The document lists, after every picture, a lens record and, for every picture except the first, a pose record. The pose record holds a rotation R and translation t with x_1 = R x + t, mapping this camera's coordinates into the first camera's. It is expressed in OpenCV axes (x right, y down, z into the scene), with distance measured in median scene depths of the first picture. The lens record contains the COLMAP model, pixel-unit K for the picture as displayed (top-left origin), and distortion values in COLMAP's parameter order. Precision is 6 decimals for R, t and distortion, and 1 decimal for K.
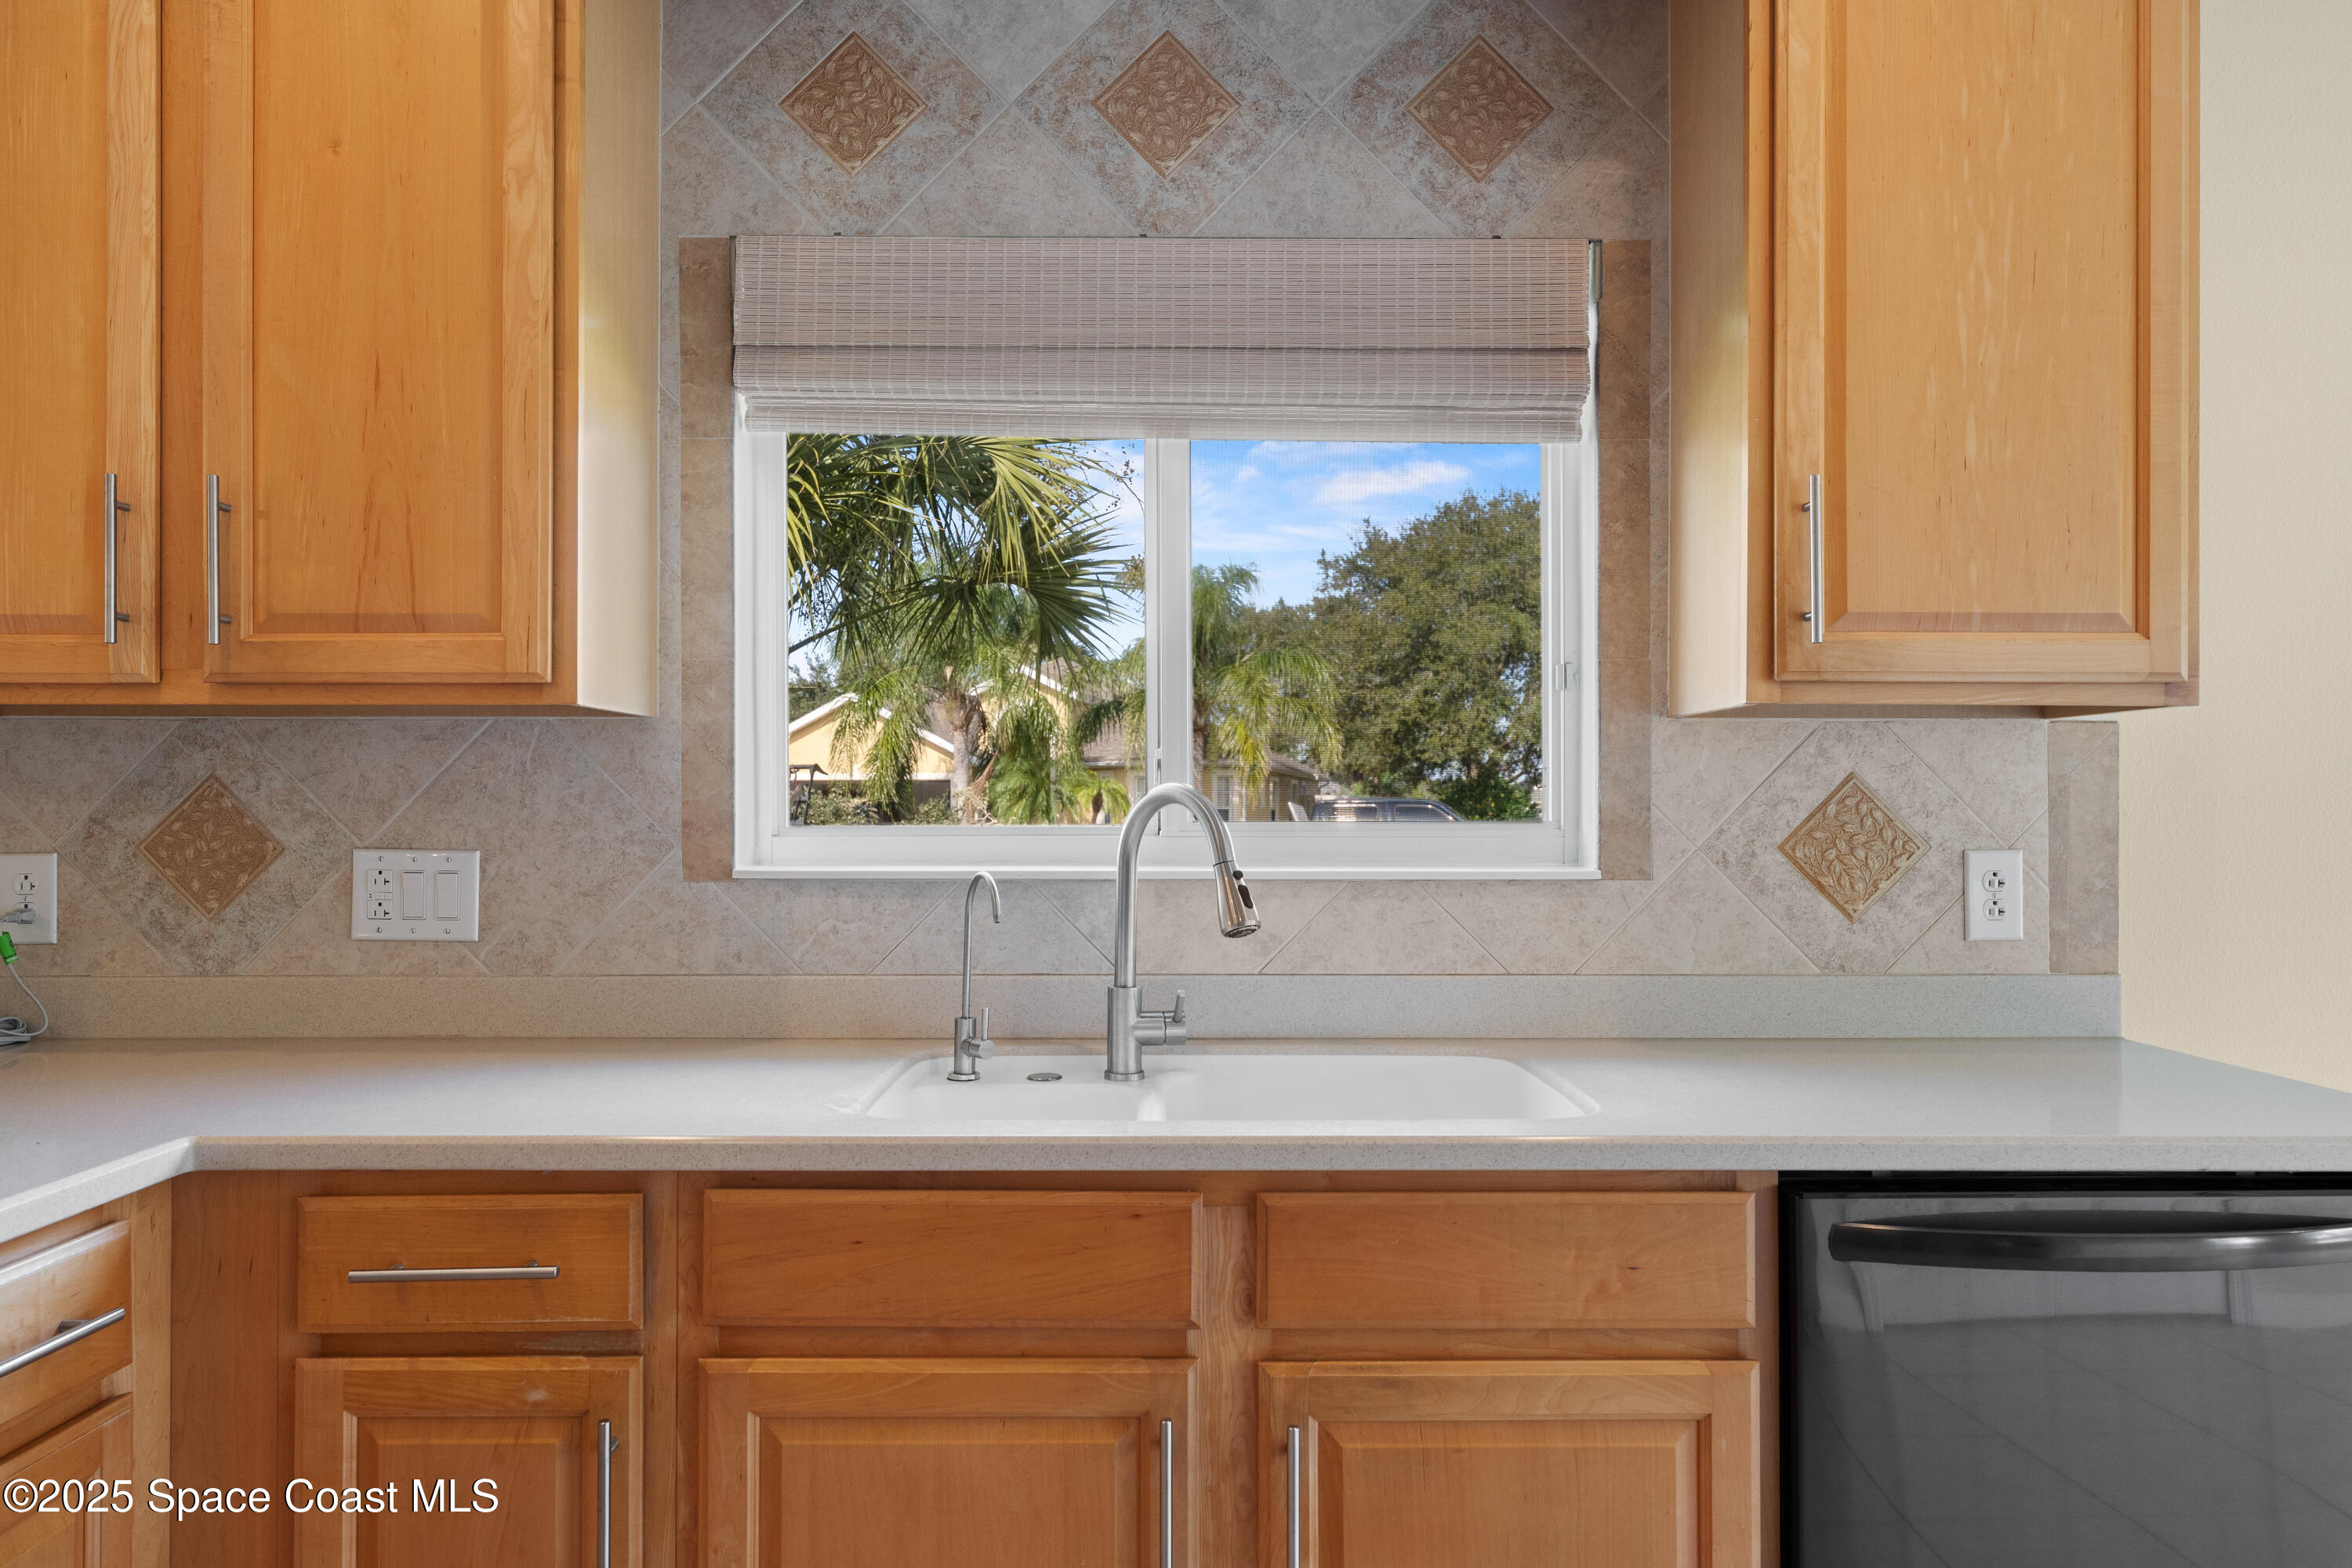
lens RADIAL K [[1531.4, 0, 1189.2], [0, 1531.4, 800.9], [0, 0, 1]] dist [-0.000871, 0.000641]
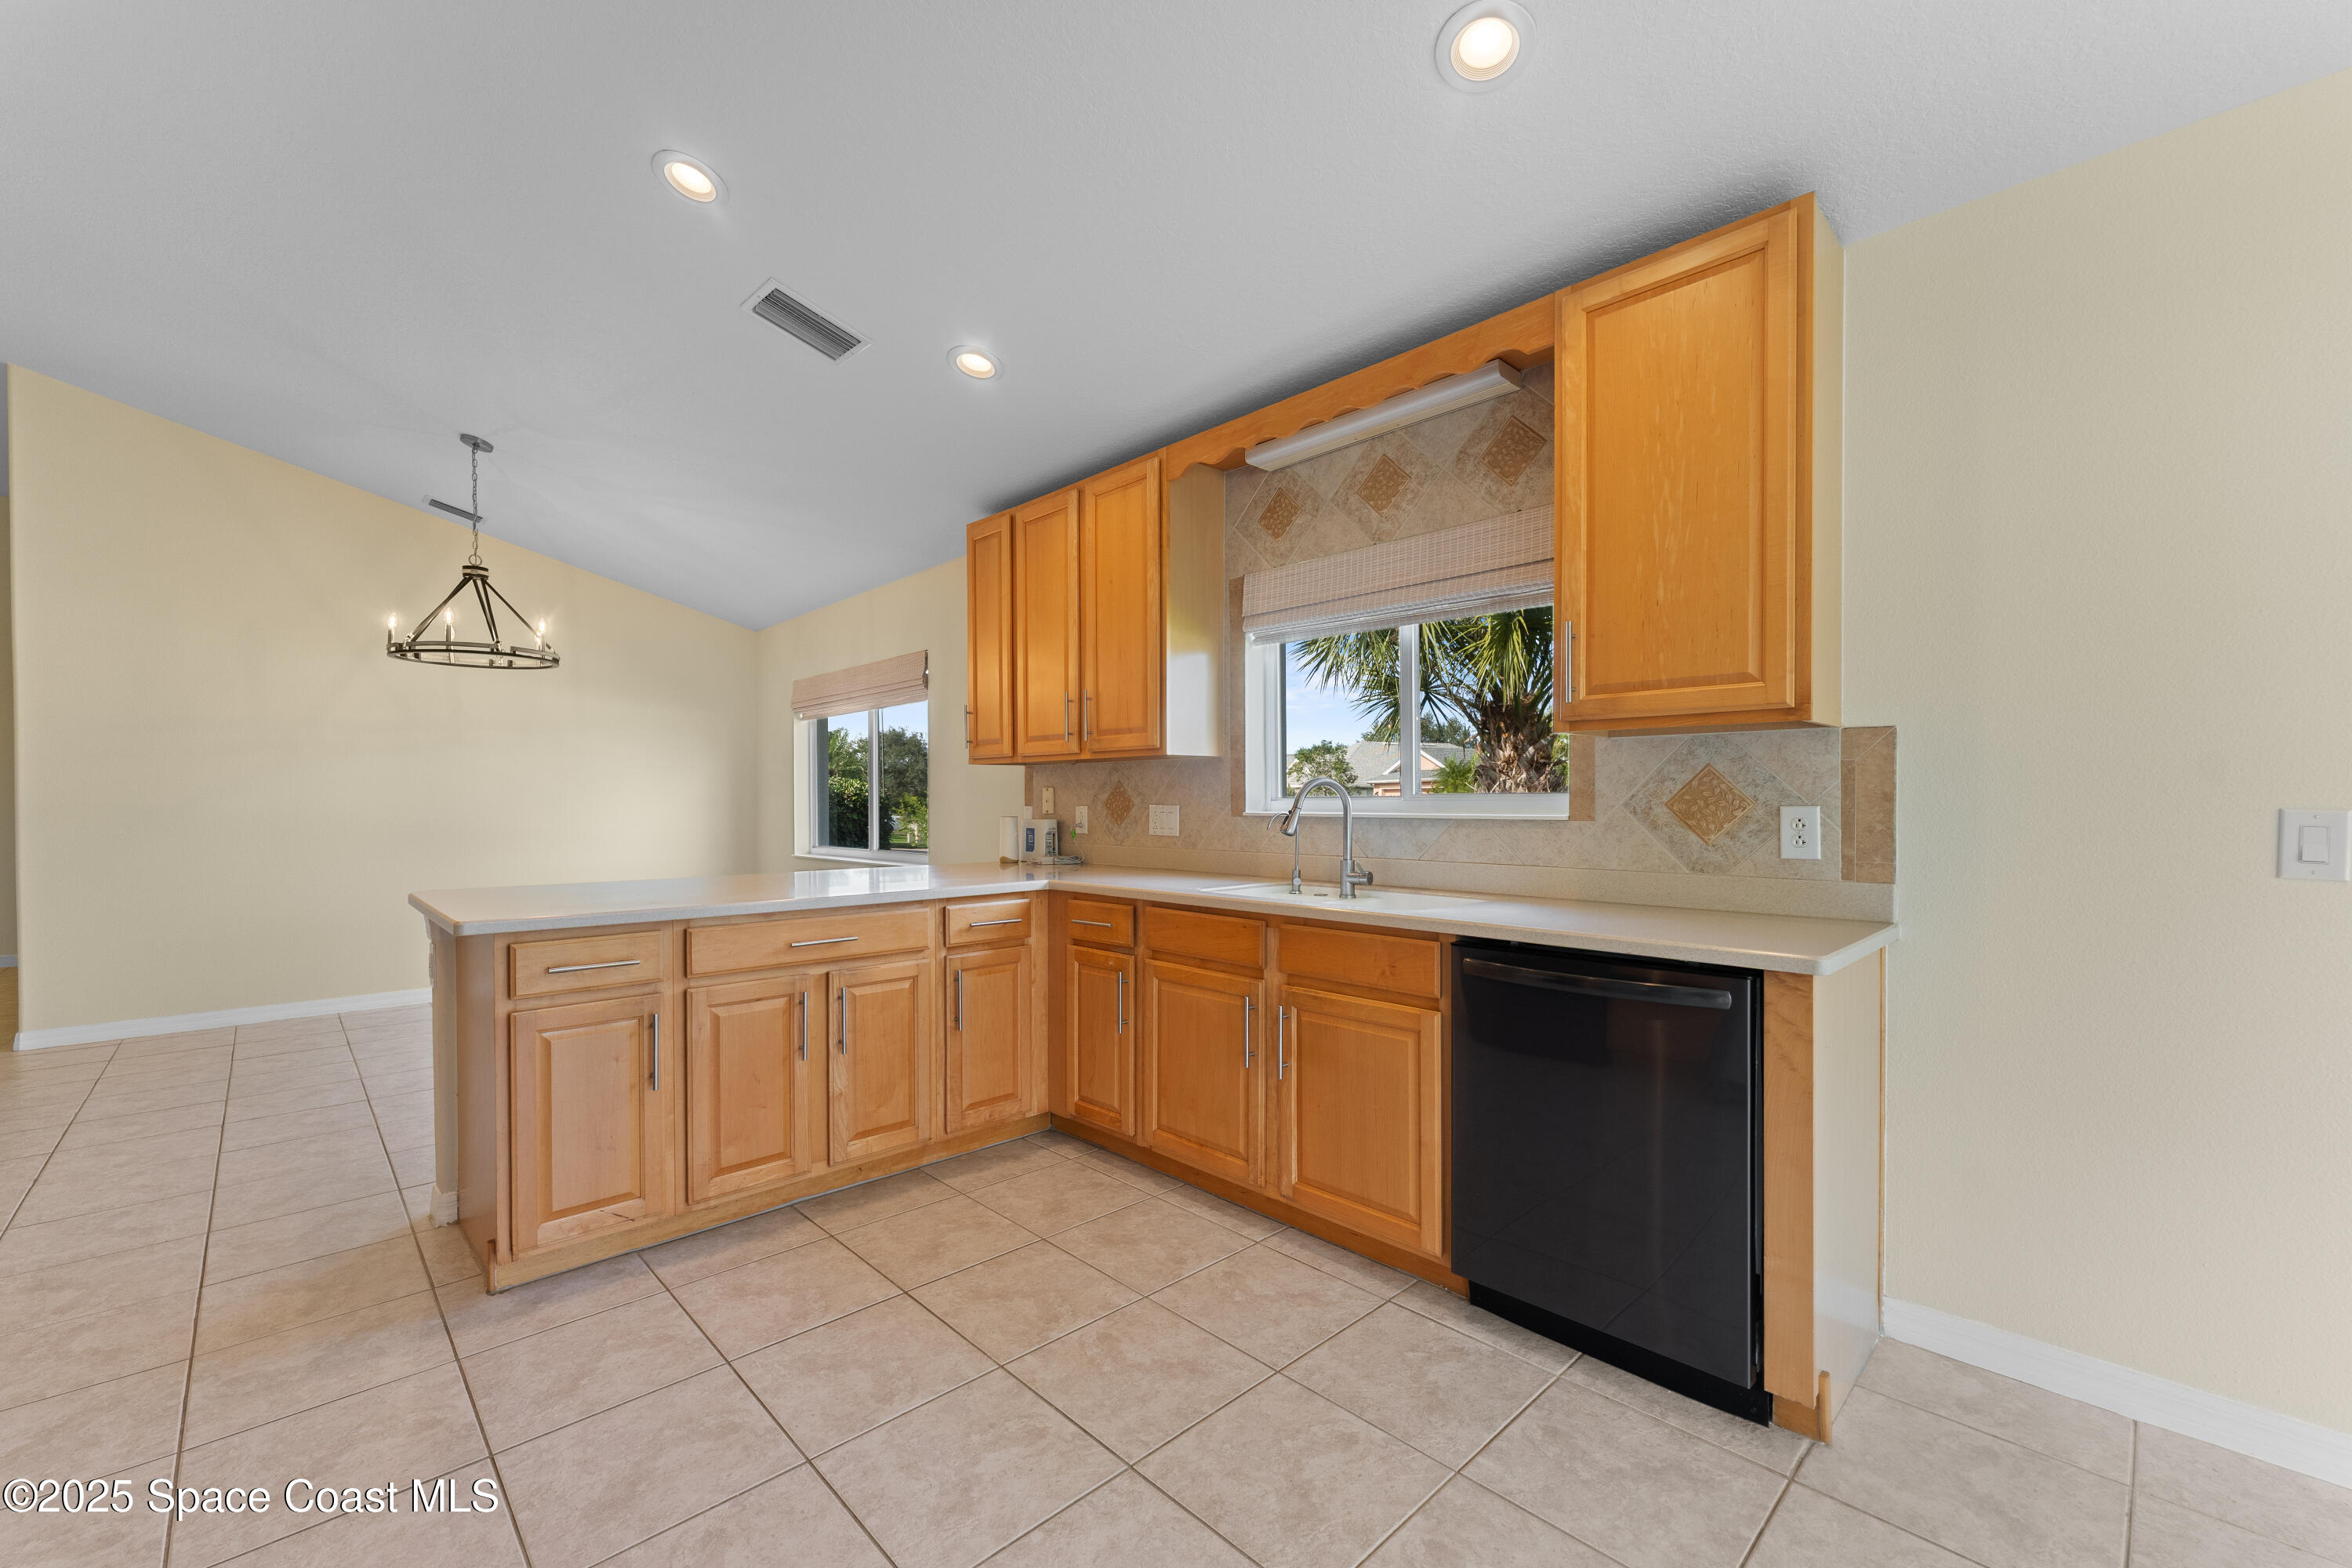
lens RADIAL K [[942.6, 0, 1176.7], [0, 942.6, 800.6], [0, 0, 1]] dist [0.002603, 0.000245]
pose [[0.690677, -0.002538, -0.723159, 0.810578], [0.005306, 0.999985, 0.001558, 0.021046], [0.723144, -0.004913, 0.690680, -0.223562]]
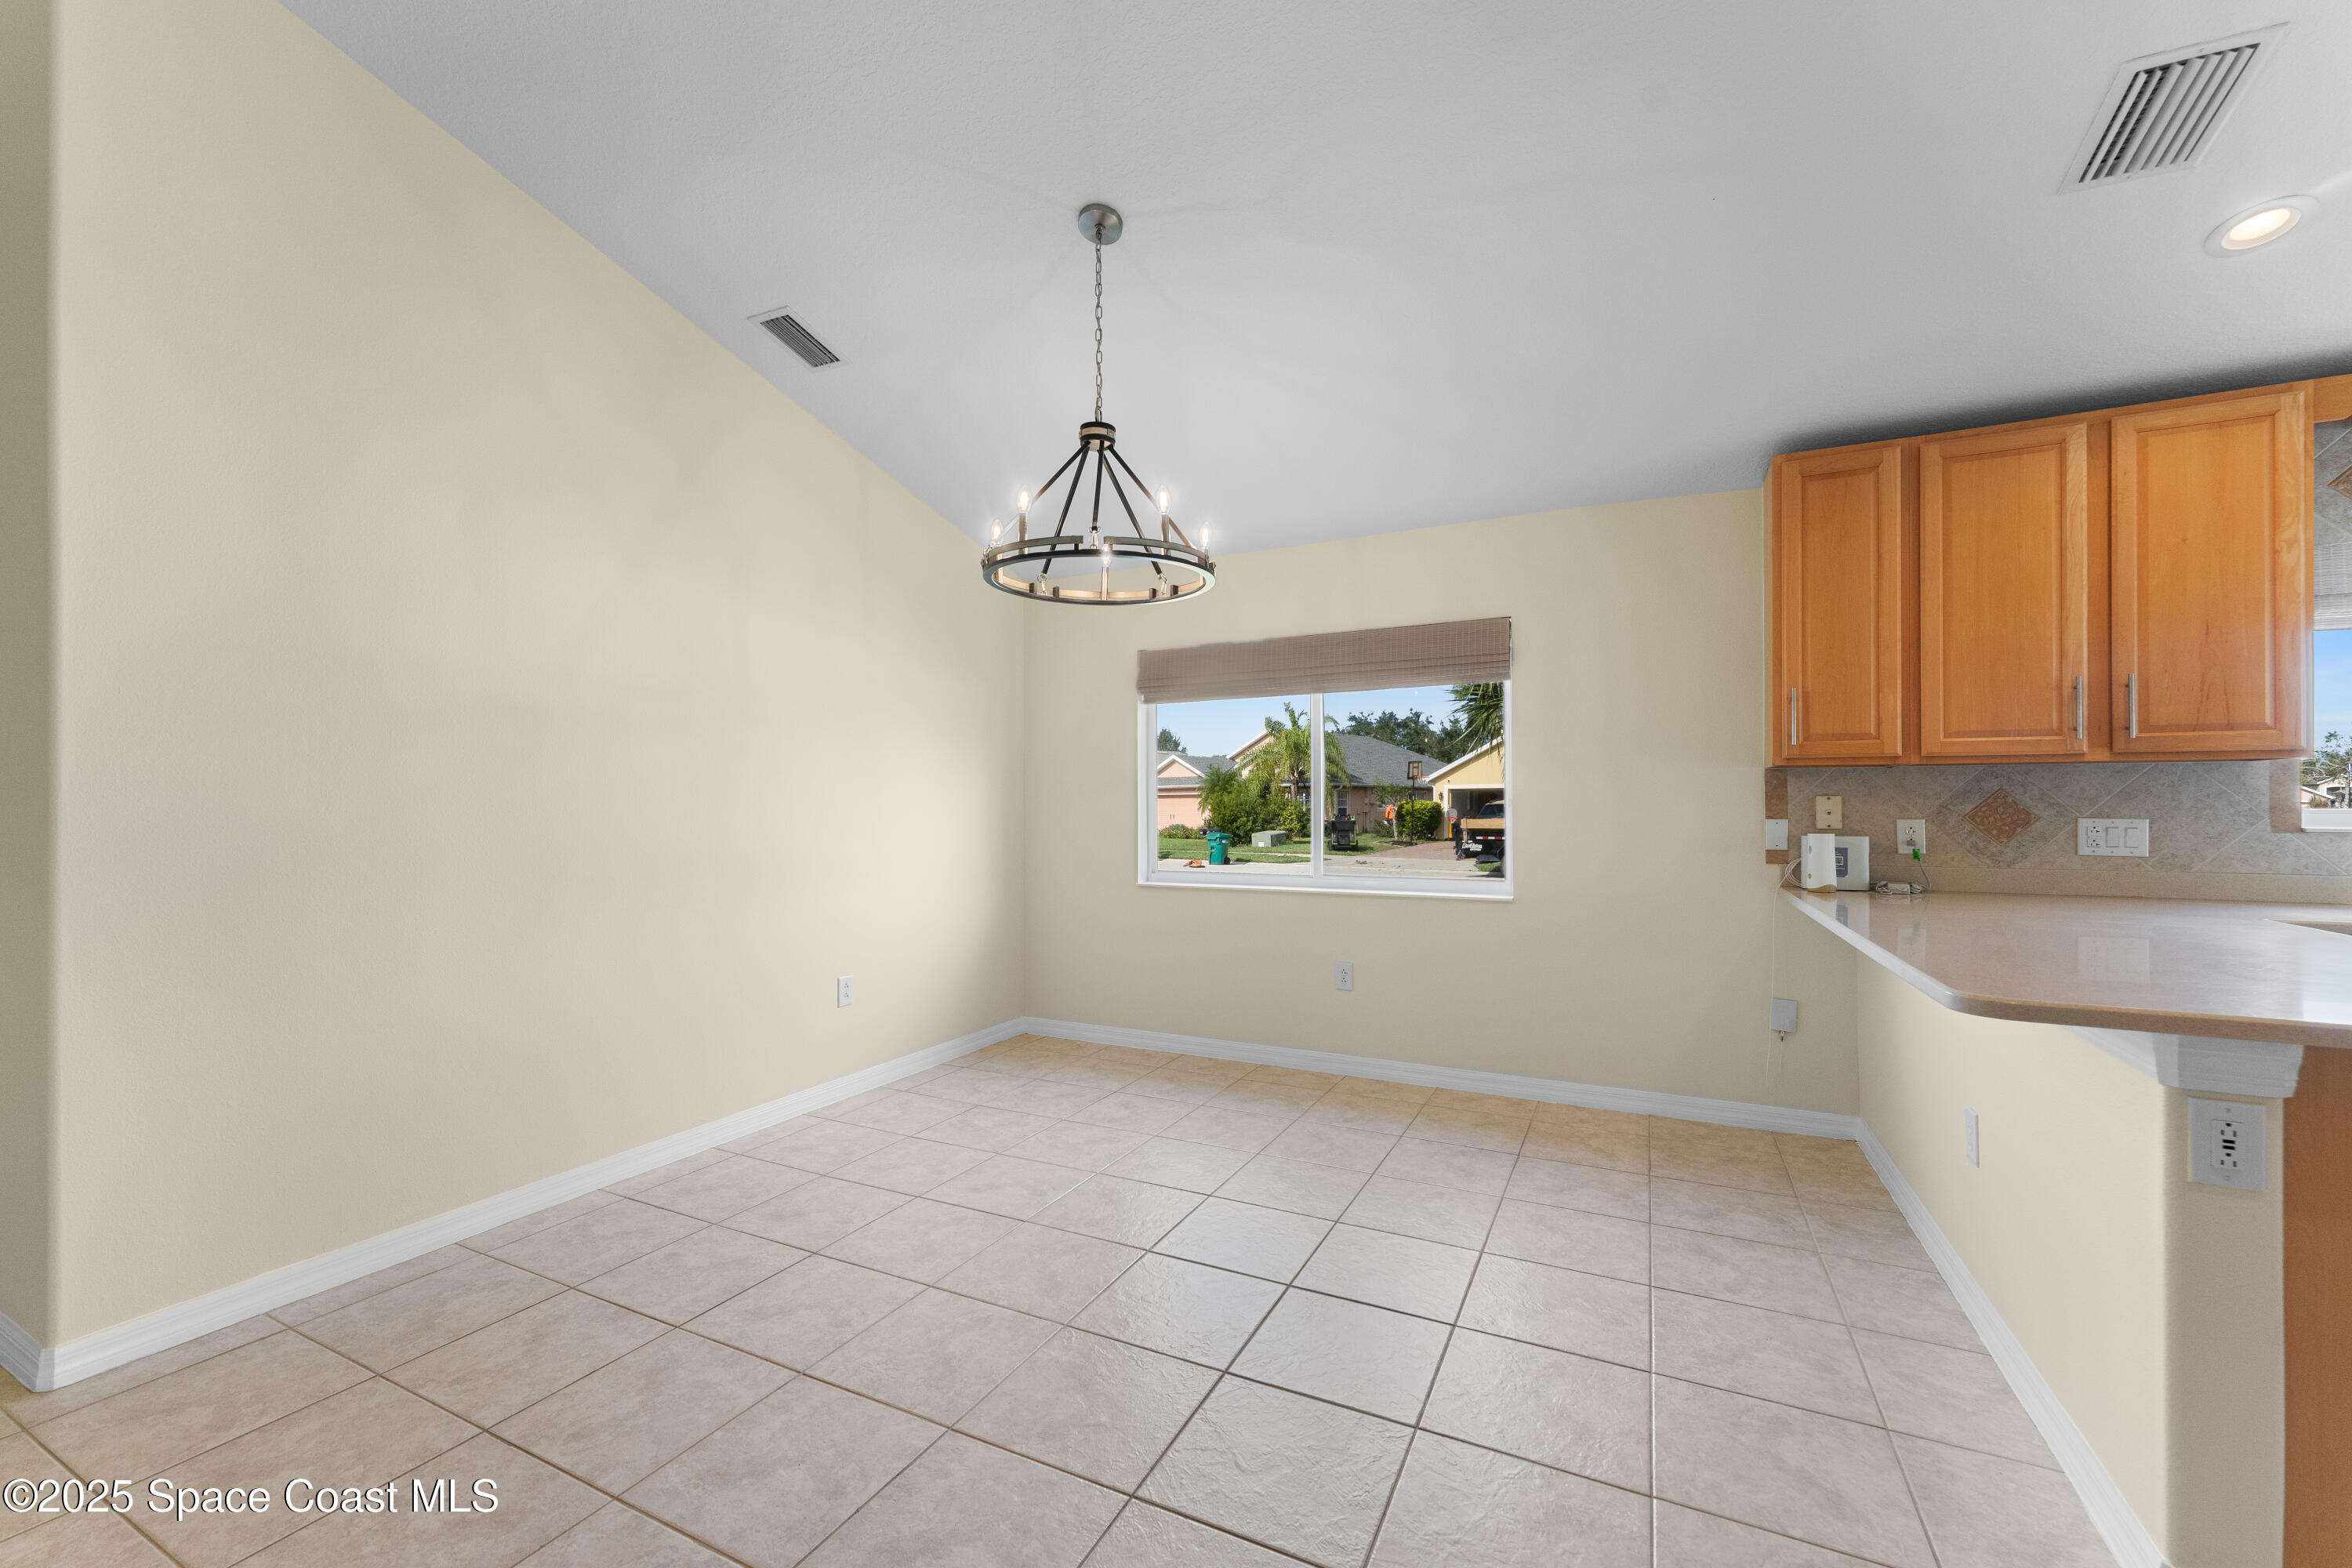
lens RADIAL K [[942.6, 0, 1165.5], [0, 942.6, 800.2], [0, 0, 1]] dist [0.002603, 0.000245]
pose [[0.893330, -0.003209, -0.449390, -1.166958], [0.002277, 0.999994, -0.002614, 0.003638], [0.449396, 0.001312, 0.893332, -0.999345]]
